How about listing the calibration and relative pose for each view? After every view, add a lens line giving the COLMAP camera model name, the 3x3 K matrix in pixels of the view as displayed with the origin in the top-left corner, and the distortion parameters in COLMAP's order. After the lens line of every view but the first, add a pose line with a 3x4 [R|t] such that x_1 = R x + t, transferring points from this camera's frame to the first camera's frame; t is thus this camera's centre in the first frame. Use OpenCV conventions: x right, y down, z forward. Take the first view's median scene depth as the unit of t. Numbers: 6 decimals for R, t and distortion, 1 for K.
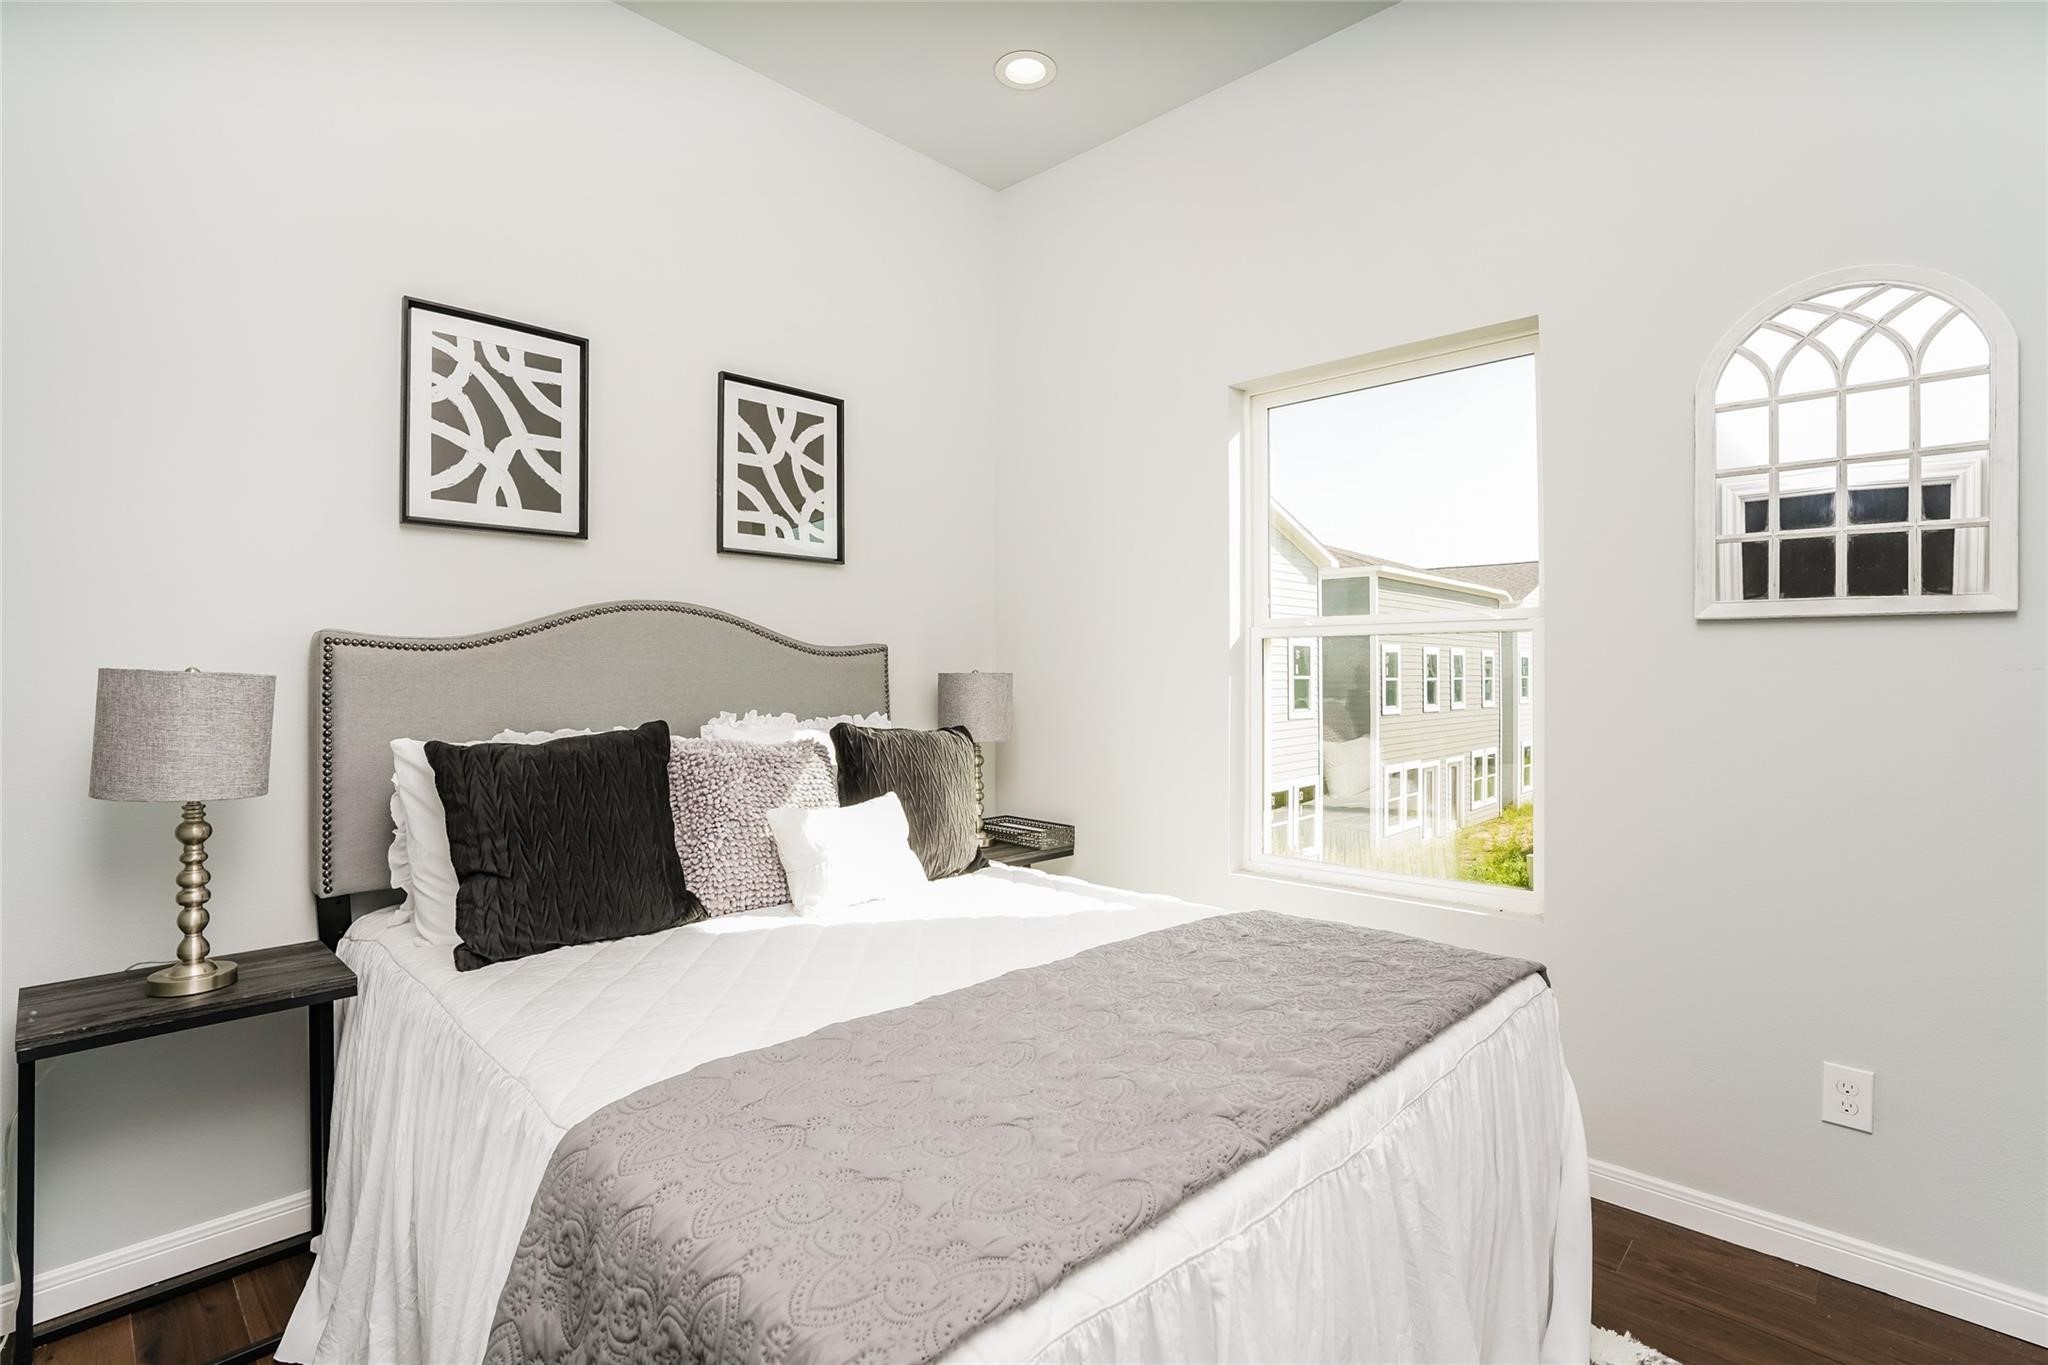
lens RADIAL K [[986.9, 0, 1024.0], [0, 986.9, 682.5], [0, 0, 1]] dist [-0.000091, -0.000007]
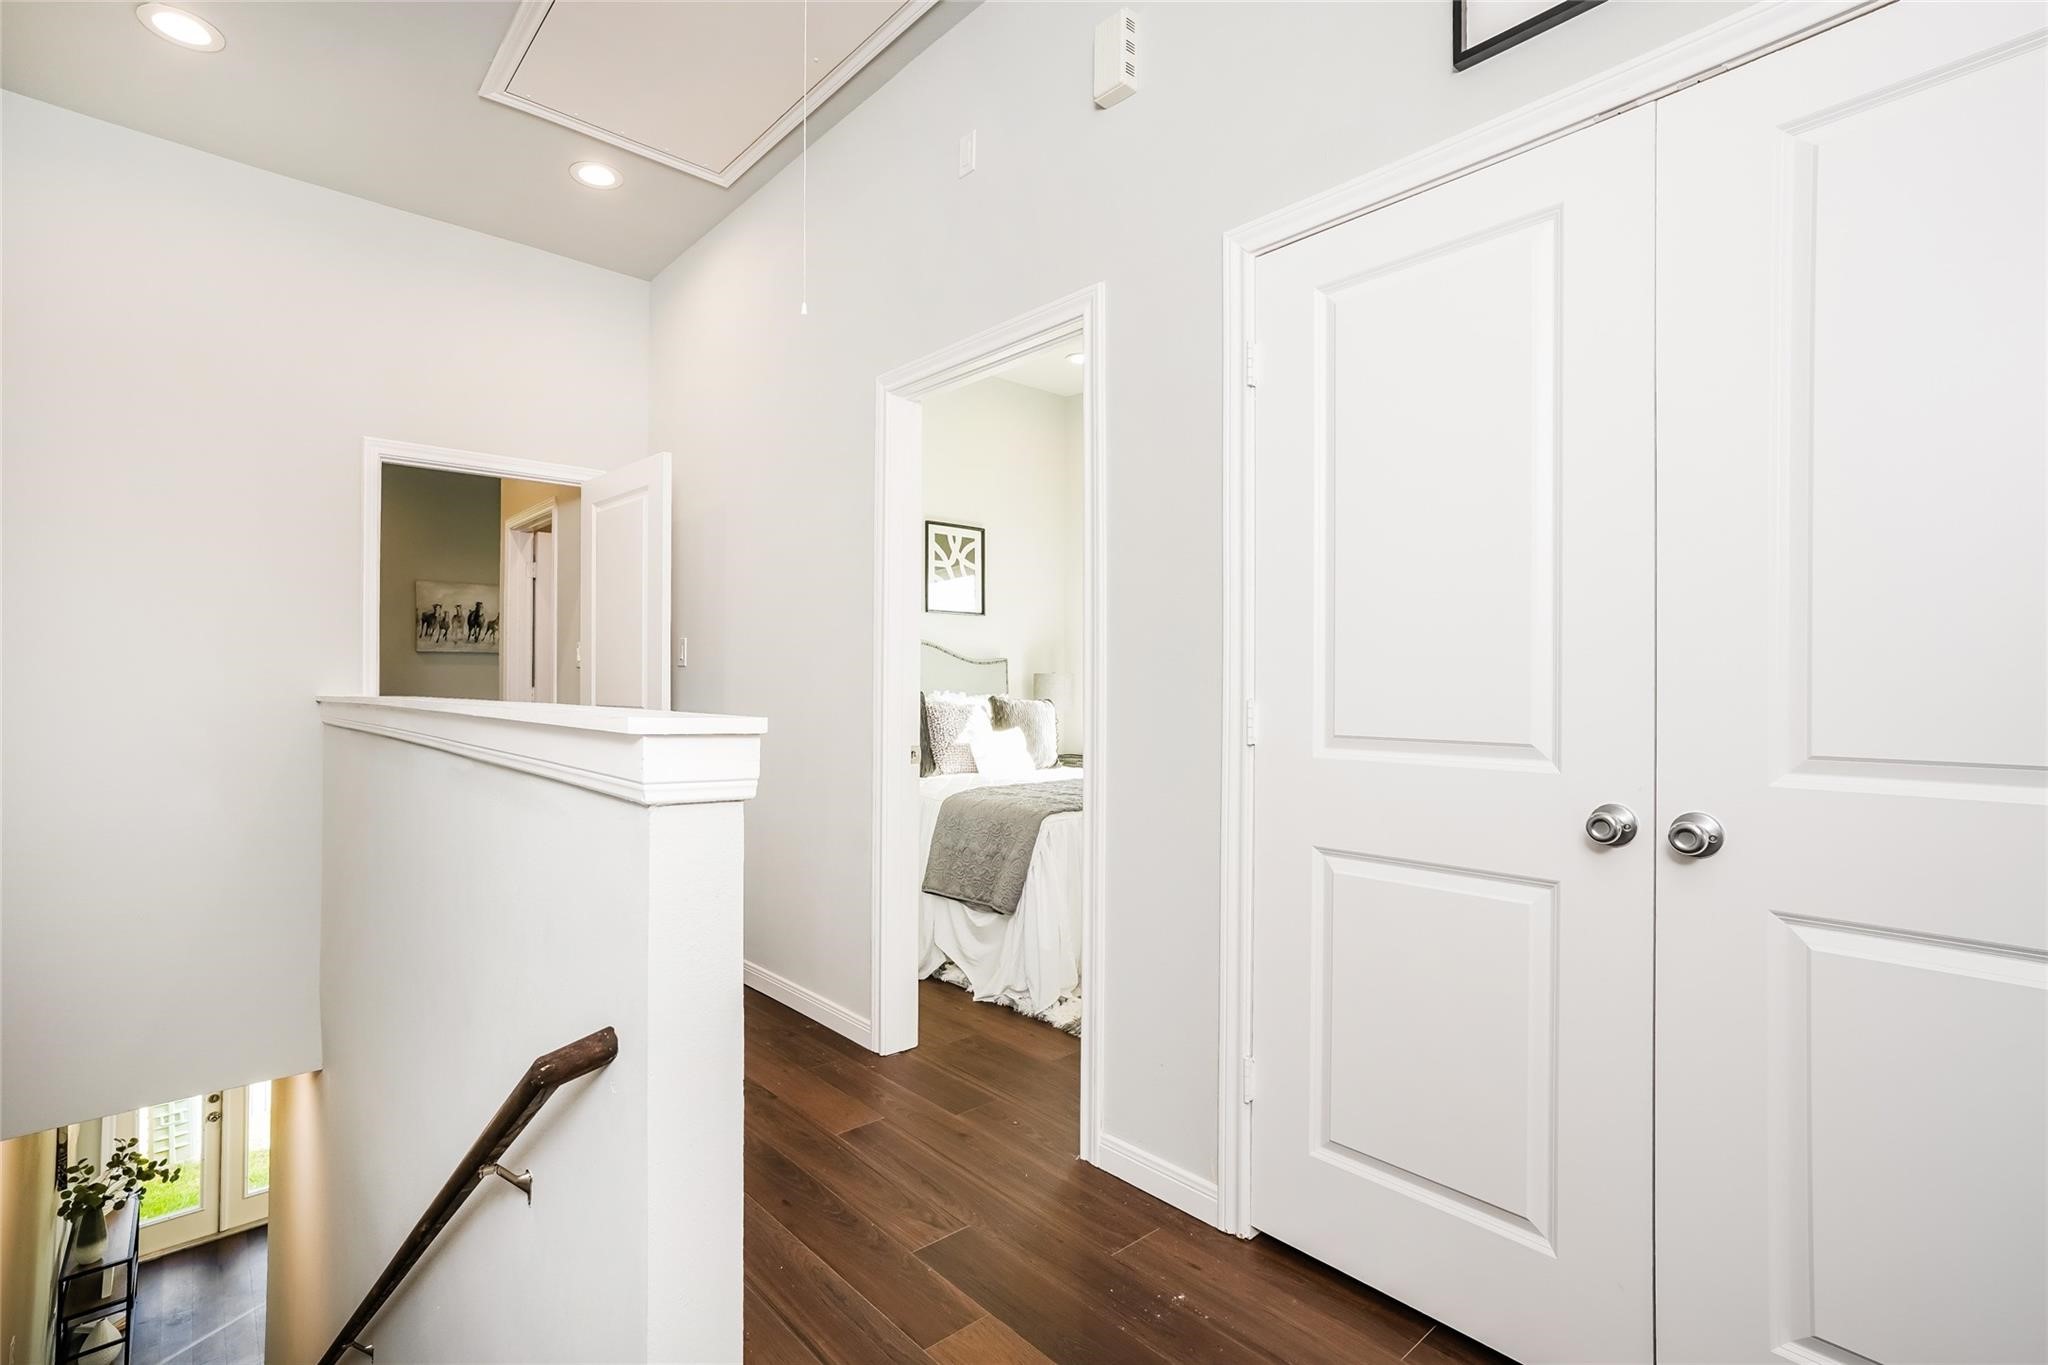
lens RADIAL K [[933.4, 0, 1024.0], [0, 933.4, 682.5], [0, 0, 1]] dist [0.000017, -0.000003]
pose [[0.997798, 0.003103, -0.066261, 0.011855], [-0.003771, 0.999943, -0.009963, 0.027036], [0.066226, 0.010191, 0.997753, -0.823735]]
